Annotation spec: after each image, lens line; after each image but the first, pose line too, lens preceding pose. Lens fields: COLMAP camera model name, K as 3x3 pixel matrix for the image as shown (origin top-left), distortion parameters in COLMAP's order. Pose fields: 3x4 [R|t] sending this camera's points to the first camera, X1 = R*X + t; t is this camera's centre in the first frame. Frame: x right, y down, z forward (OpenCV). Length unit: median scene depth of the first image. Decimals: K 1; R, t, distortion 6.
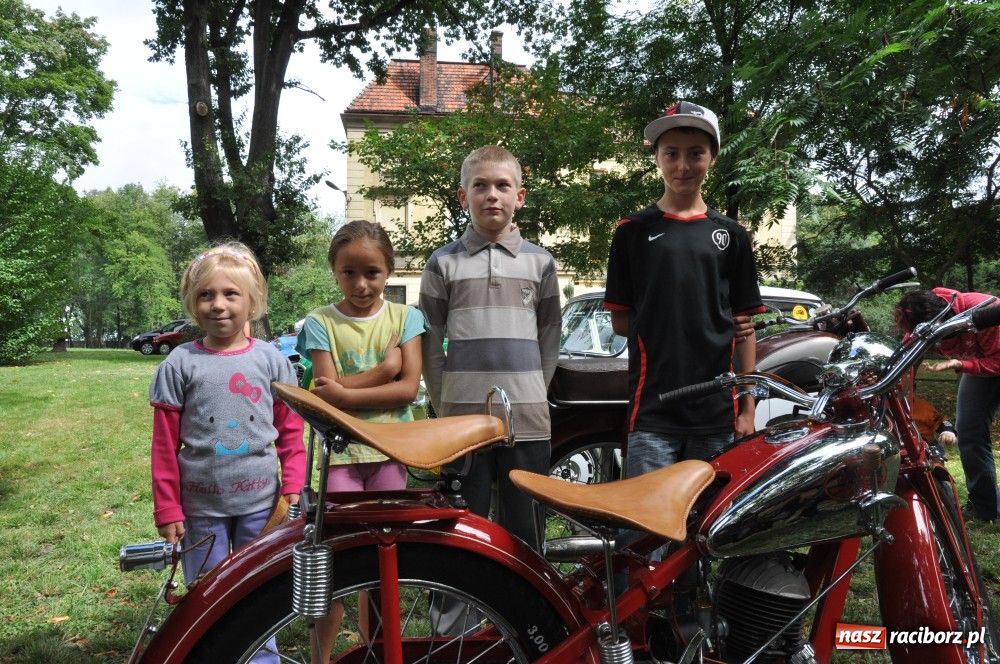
lens RADIAL K [[704.5, 0, 493.7], [0, 704.5, 333.7], [0, 0, 1]] dist [-0.108841, 0.082454]
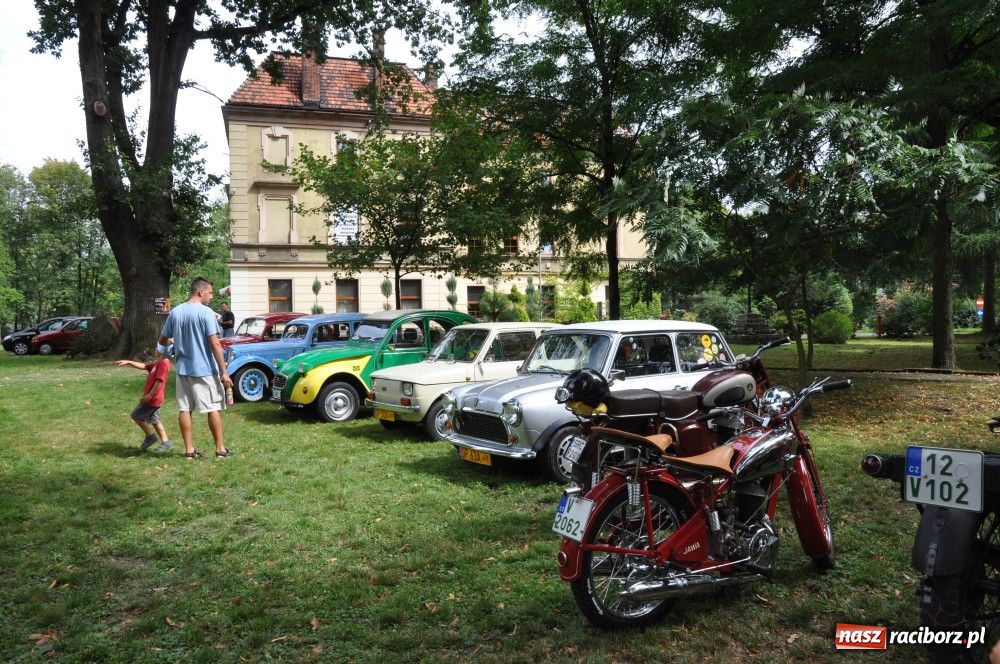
lens RADIAL K [[704.5, 0, 496.9], [0, 704.5, 333.5], [0, 0, 1]] dist [-0.108841, 0.082454]
pose [[0.980309, -0.017903, 0.196654, -0.052181], [0.013557, 0.999634, 0.023424, -0.015494], [-0.197001, -0.020297, 0.980193, -0.067176]]
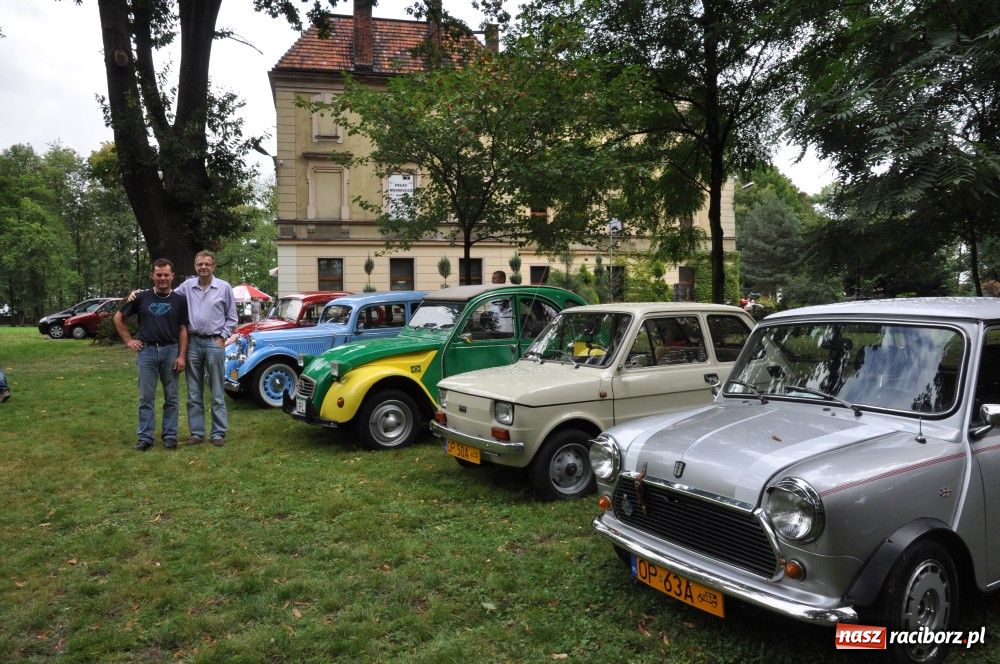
lens RADIAL K [[704.5, 0, 497.2], [0, 704.5, 335.0], [0, 0, 1]] dist [-0.108841, 0.082454]
pose [[0.992423, -0.015739, 0.121858, -0.054194], [0.009948, 0.998799, 0.047985, -0.013467], [-0.122467, -0.046409, 0.991387, 0.064137]]
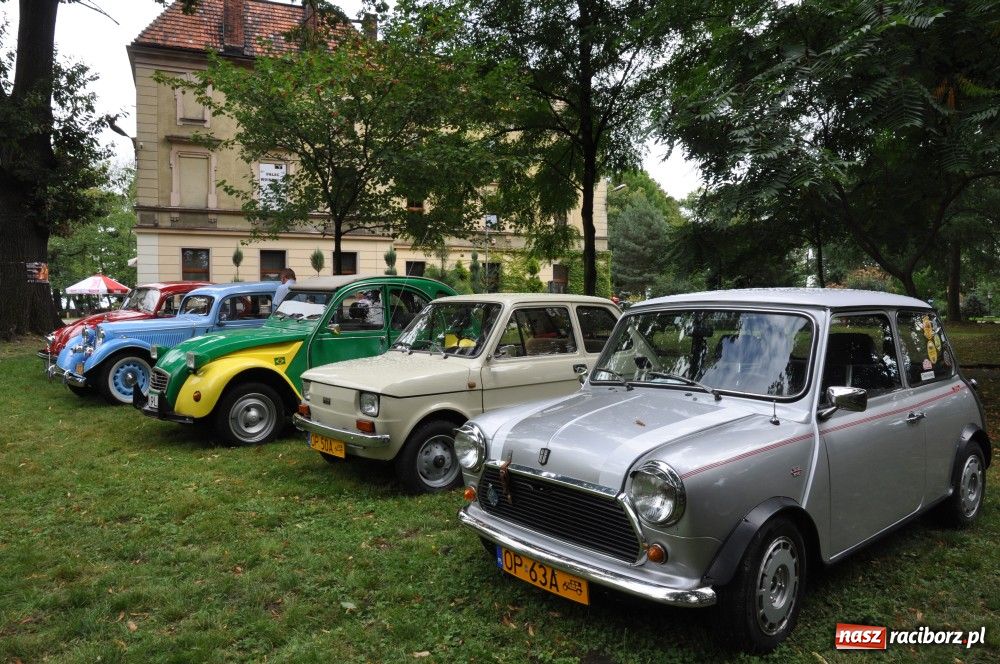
lens RADIAL K [[704.5, 0, 500.0], [0, 704.5, 334.7], [0, 0, 1]] dist [-0.108841, 0.082454]
pose [[0.955049, -0.011301, 0.296234, -0.051017], [-0.004477, 0.998609, 0.052530, -0.011132], [-0.296416, -0.051495, 0.953670, 0.068356]]
